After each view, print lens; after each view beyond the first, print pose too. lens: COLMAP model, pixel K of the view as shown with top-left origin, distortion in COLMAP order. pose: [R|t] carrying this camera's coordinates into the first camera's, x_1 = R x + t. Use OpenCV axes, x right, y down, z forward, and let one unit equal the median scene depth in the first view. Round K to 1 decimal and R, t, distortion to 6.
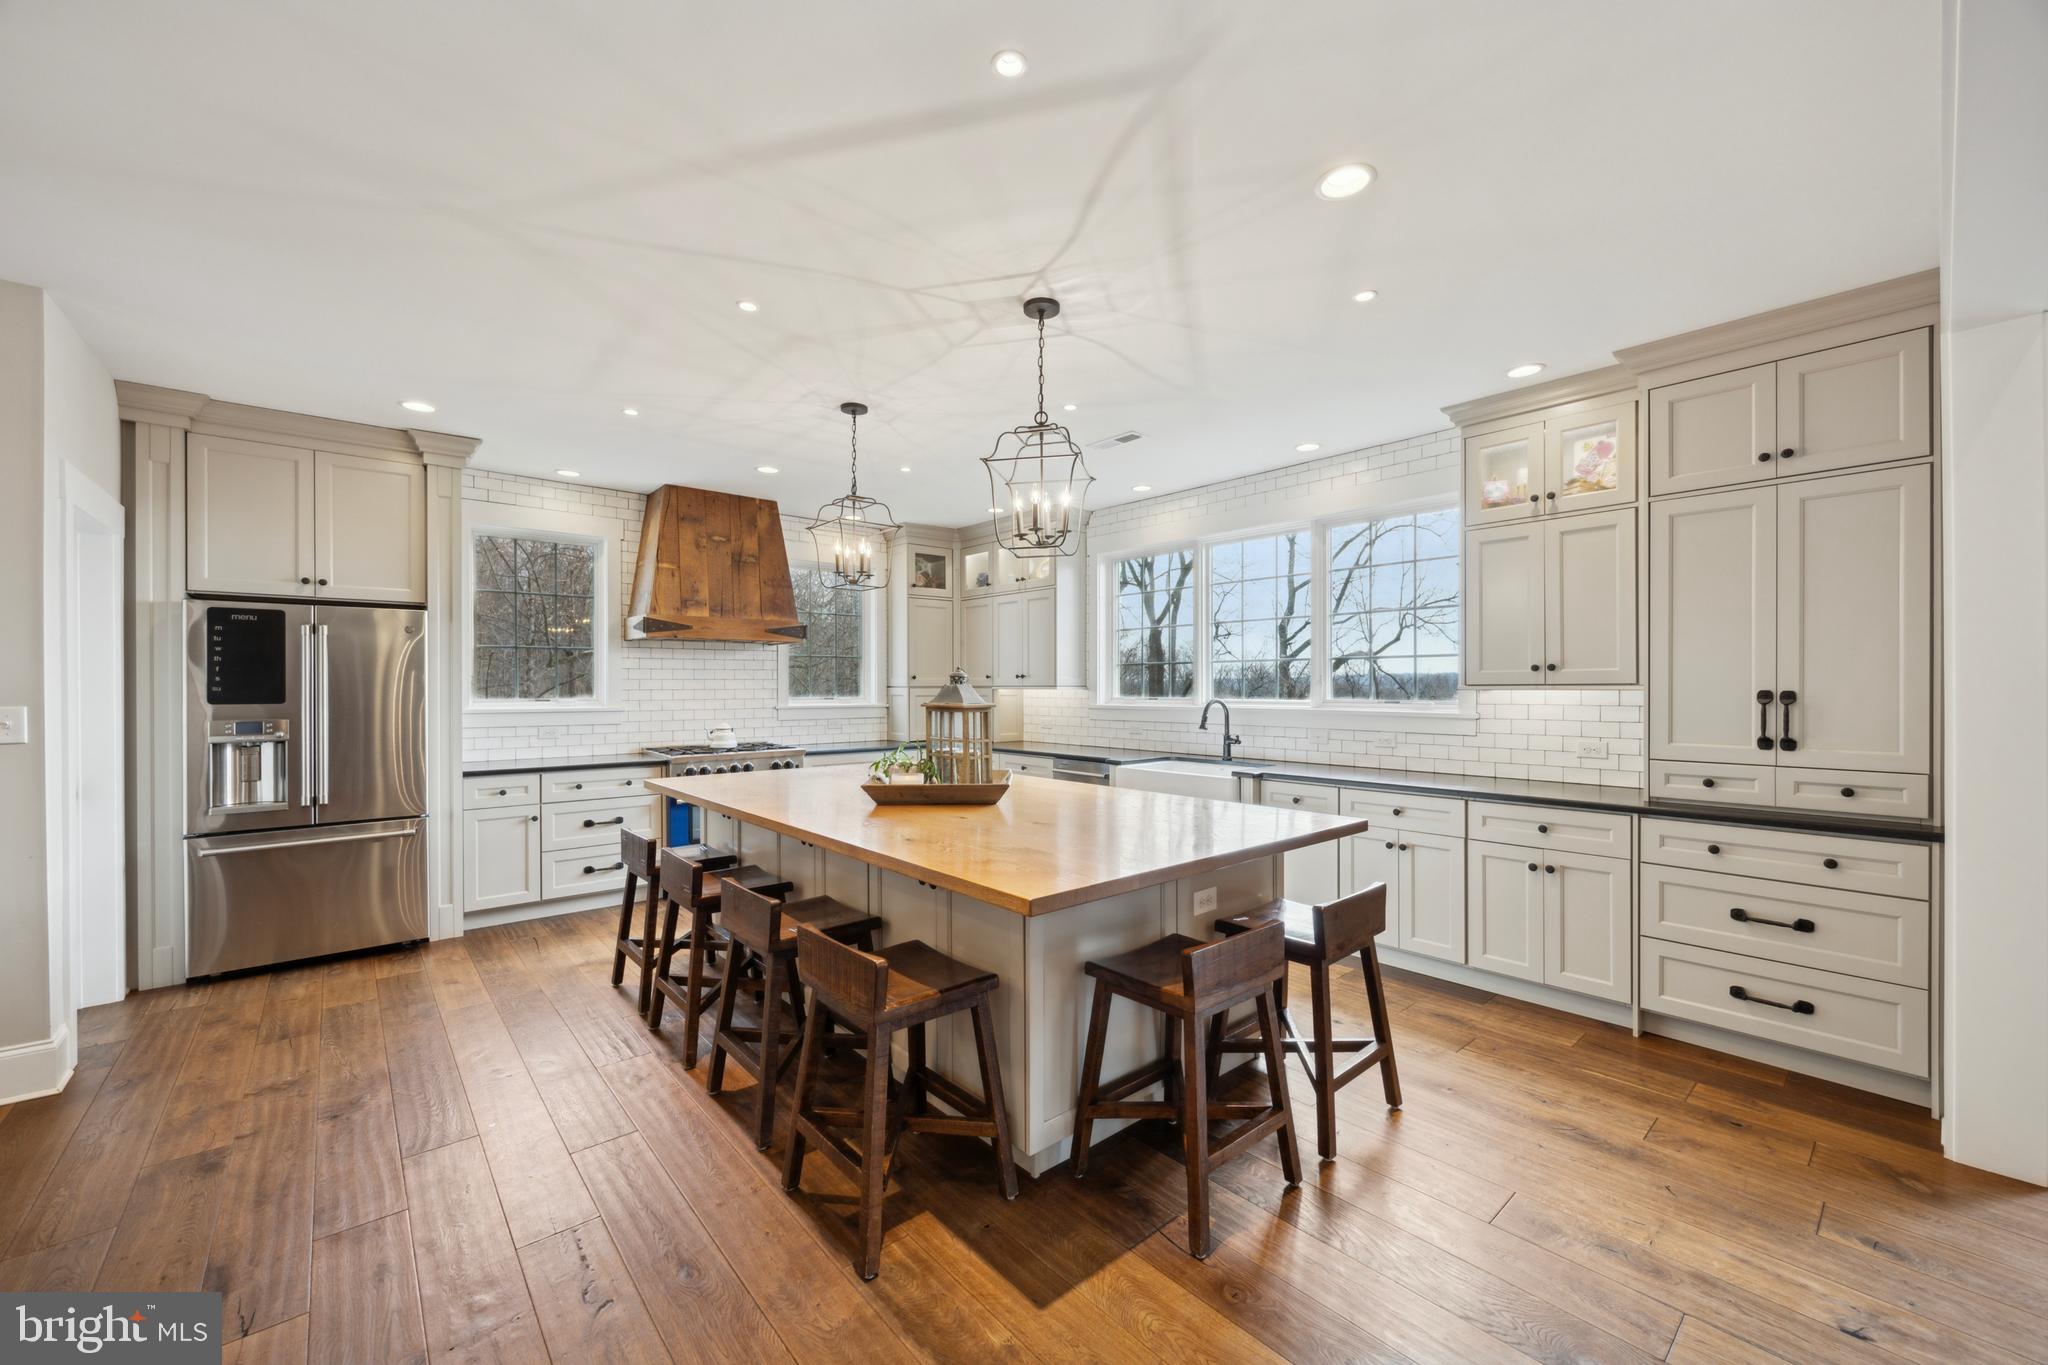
lens RADIAL K [[797.8, 0, 1031.1], [0, 797.8, 686.9], [0, 0, 1]] dist [-0.003966, -0.001214]
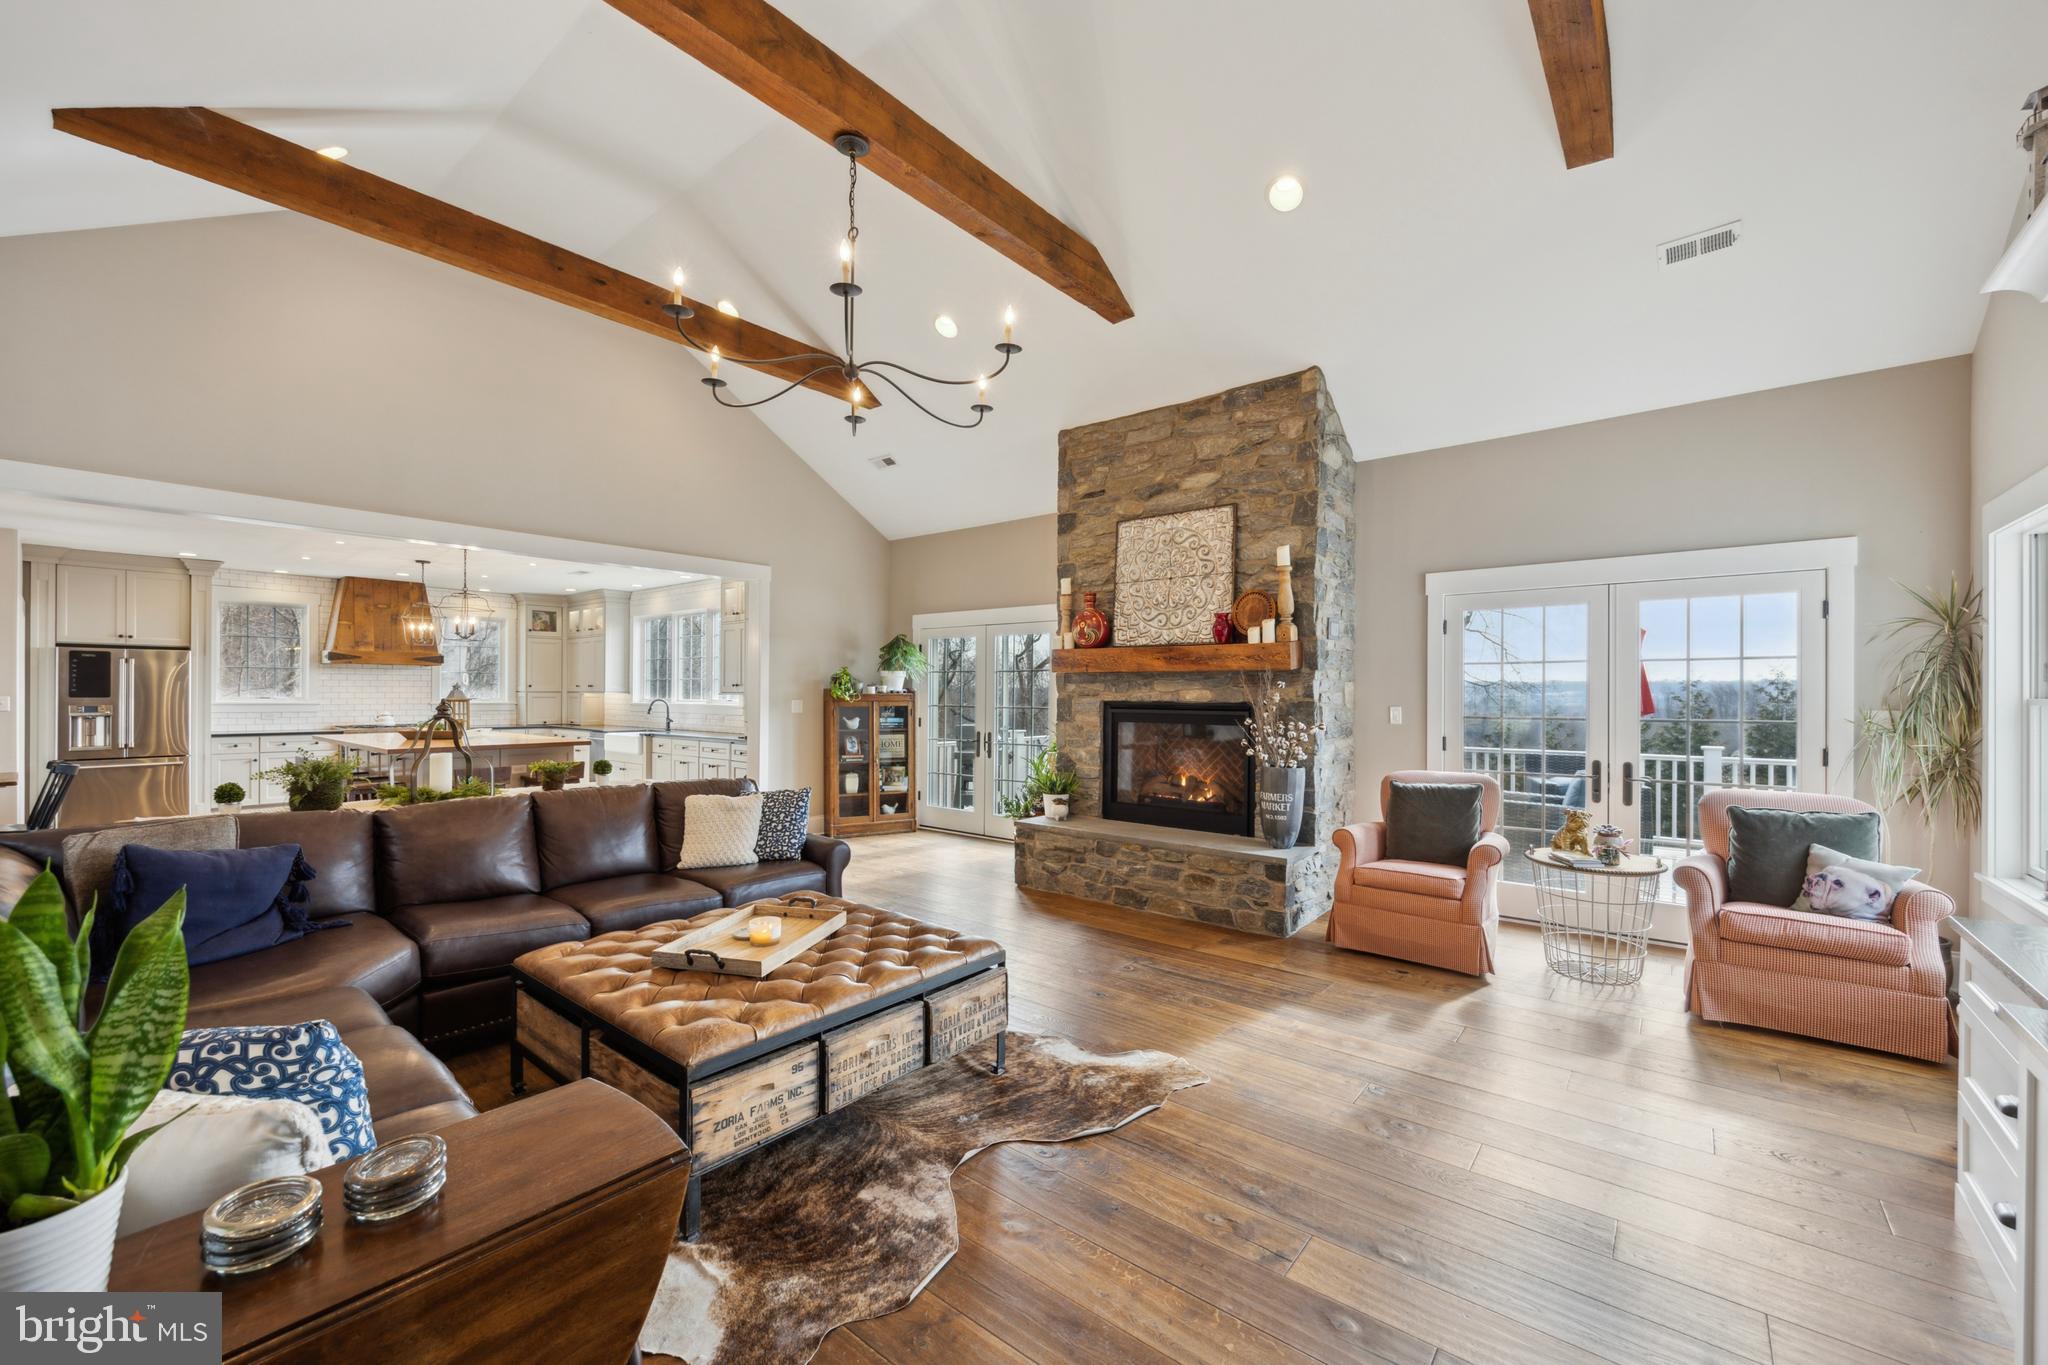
lens RADIAL K [[797.8, 0, 1034.1], [0, 797.8, 691.8], [0, 0, 1]] dist [-0.003966, -0.001214]
pose [[0.983453, 0.008774, 0.180952, 0.898387], [-0.008500, 0.999961, -0.002286, -0.007675], [-0.180965, 0.000710, 0.983489, -1.250664]]
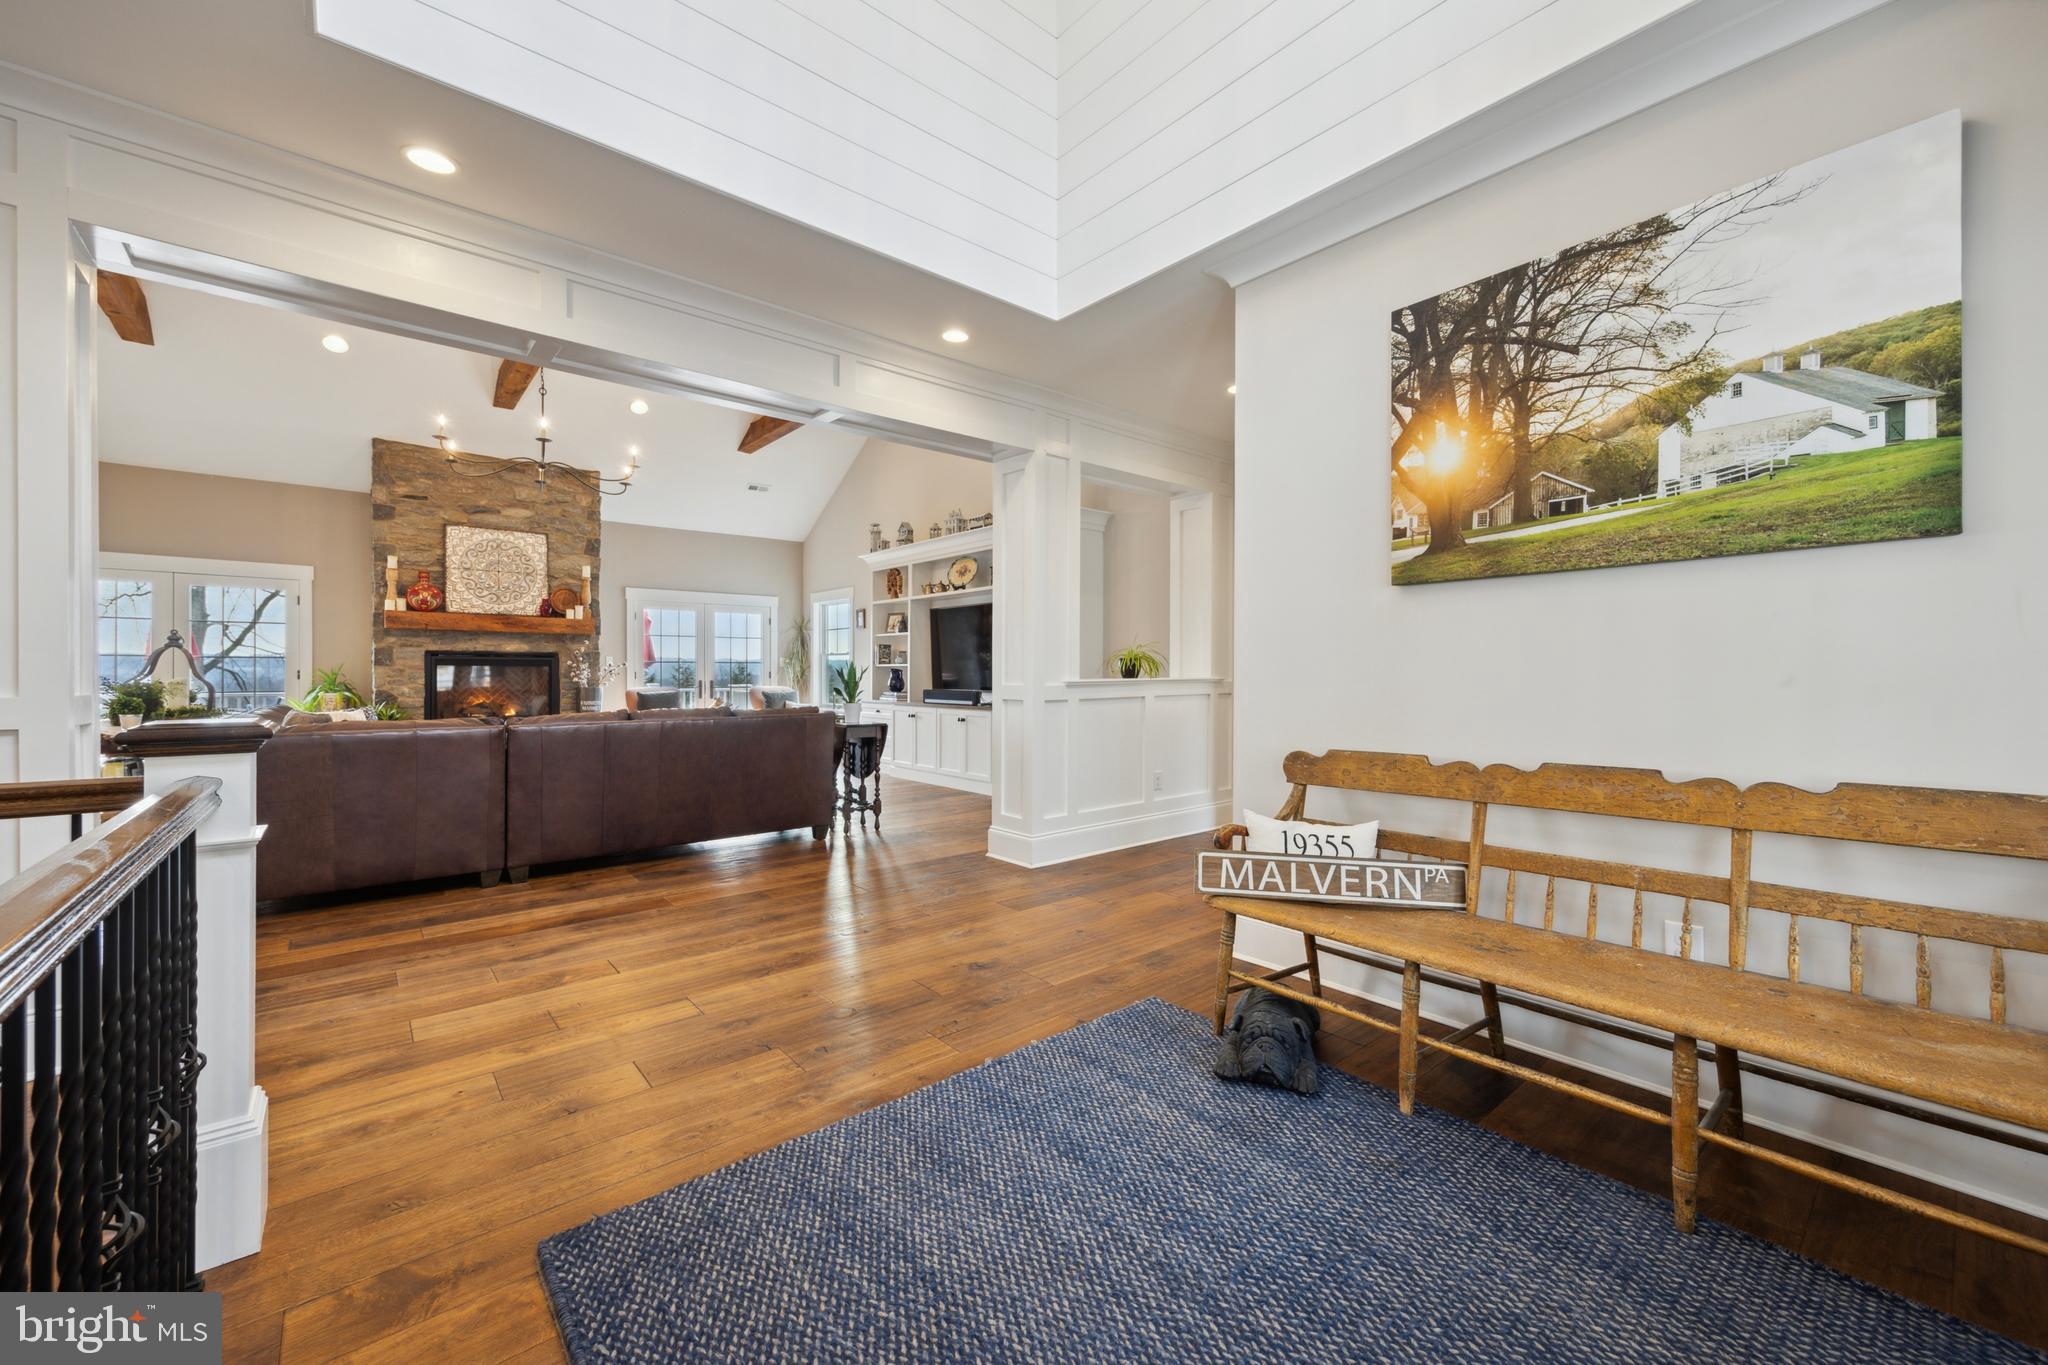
lens RADIAL K [[797.8, 0, 1030.4], [0, 797.8, 677.2], [0, 0, 1]] dist [-0.003966, -0.001214]
pose [[0.004502, -0.001381, 0.999989, -0.606005], [-0.003025, 0.999994, 0.001395, 0.060318], [-0.999985, -0.003031, 0.004498, -1.359980]]
